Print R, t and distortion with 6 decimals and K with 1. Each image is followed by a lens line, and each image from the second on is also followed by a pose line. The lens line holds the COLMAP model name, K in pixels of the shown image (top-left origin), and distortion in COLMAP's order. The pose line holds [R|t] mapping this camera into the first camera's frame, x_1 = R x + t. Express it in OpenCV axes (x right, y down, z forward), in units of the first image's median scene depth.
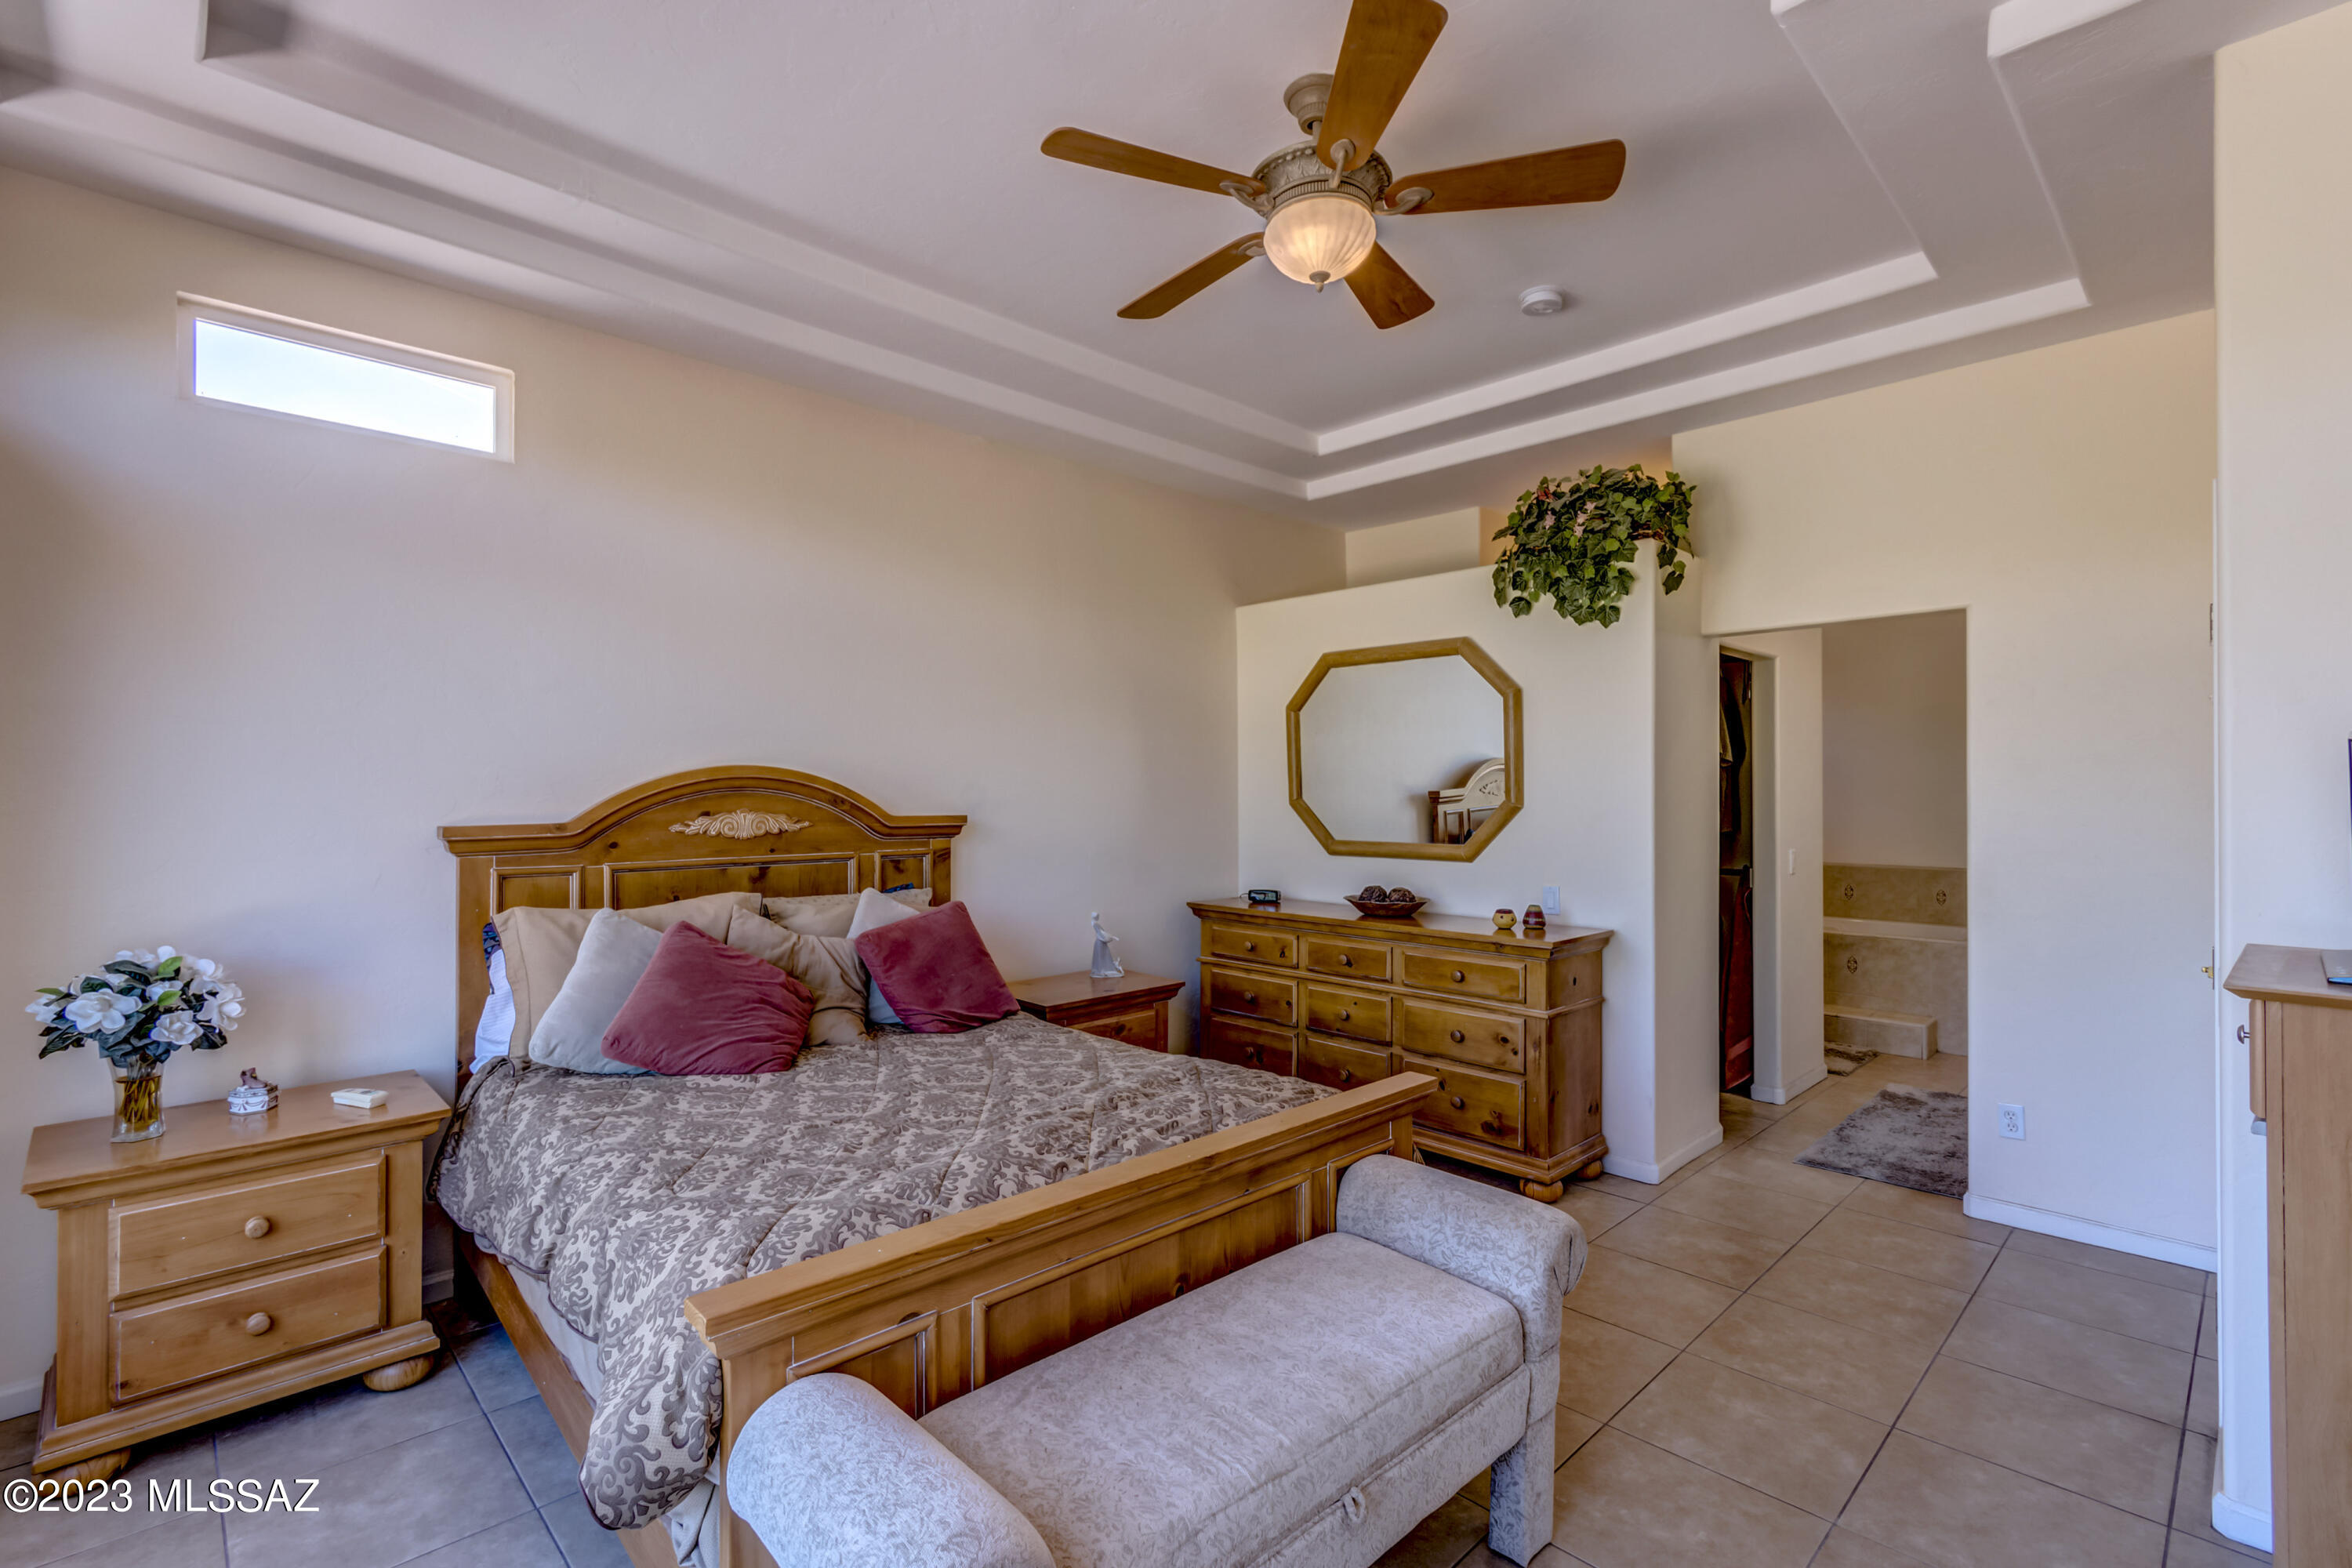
lens RADIAL K [[1047.4, 0, 1159.9], [0, 1047.4, 771.2], [0, 0, 1]] dist [-0.001852, -0.001121]
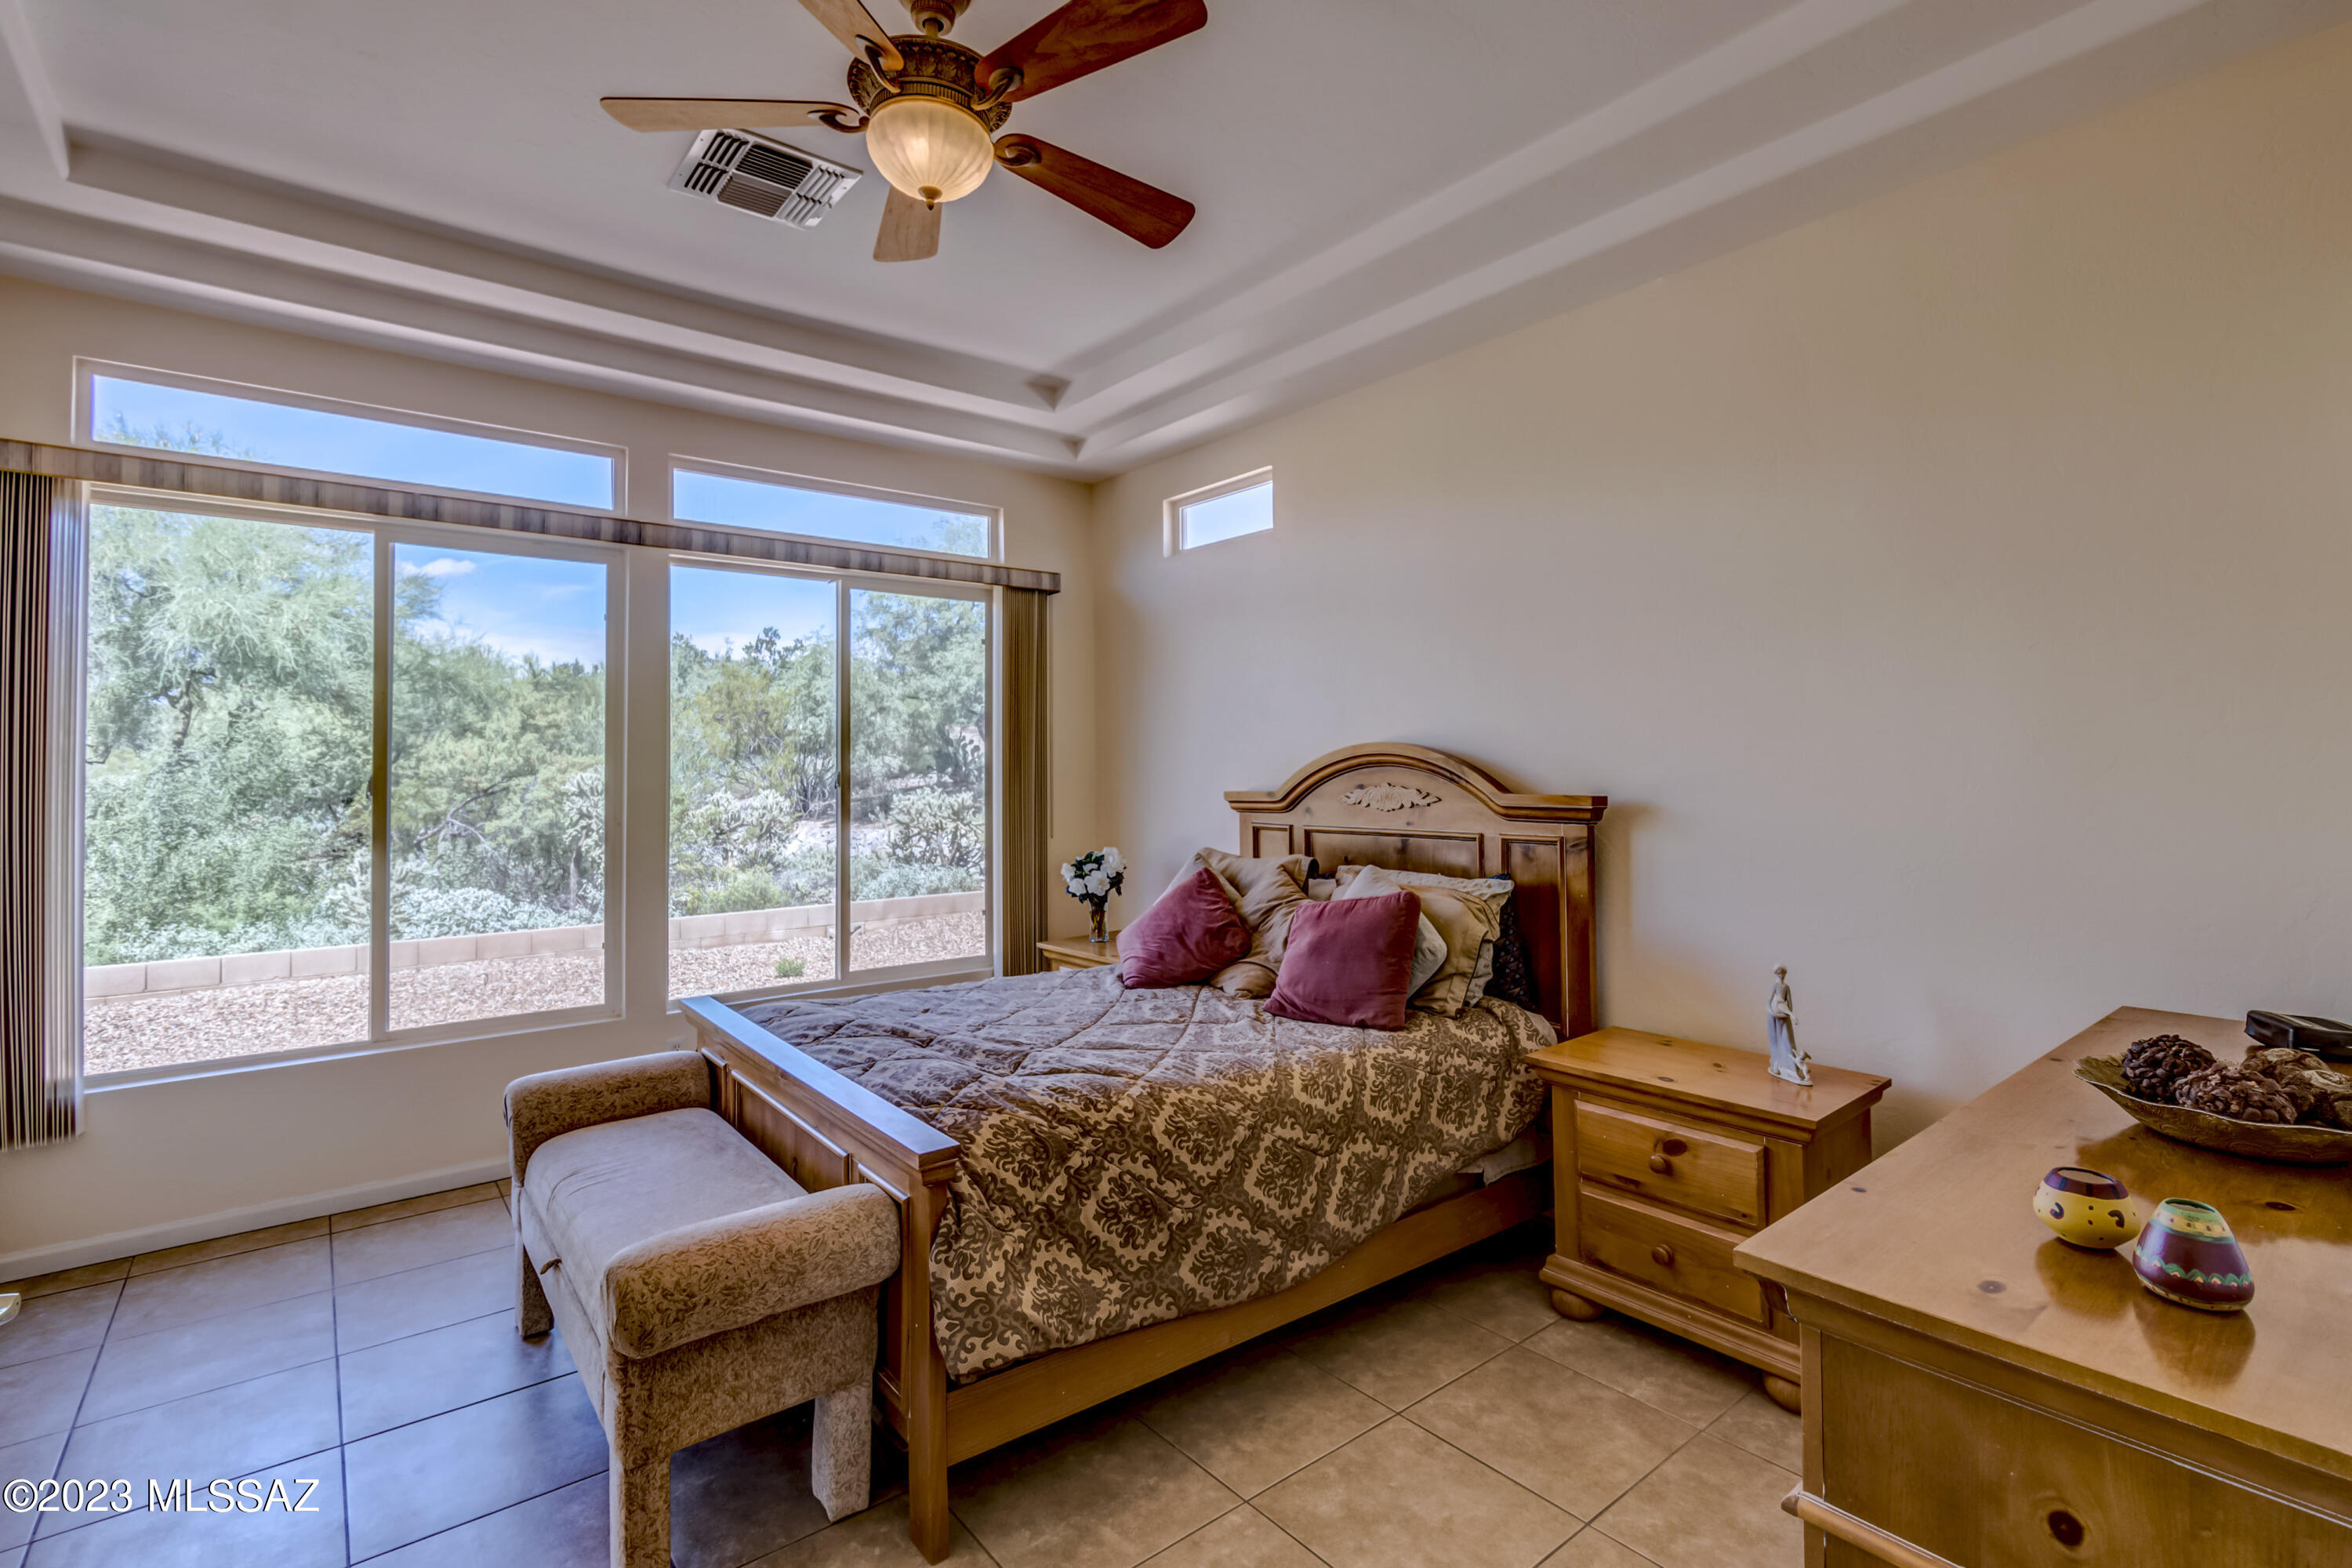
lens RADIAL K [[1047.4, 0, 1159.9], [0, 1047.4, 771.2], [0, 0, 1]] dist [-0.001852, -0.001121]
pose [[-0.065759, -0.003343, -0.997830, 0.775037], [0.018164, 0.999825, -0.004547, 0.026595], [0.997670, -0.018423, -0.065687, 0.930426]]
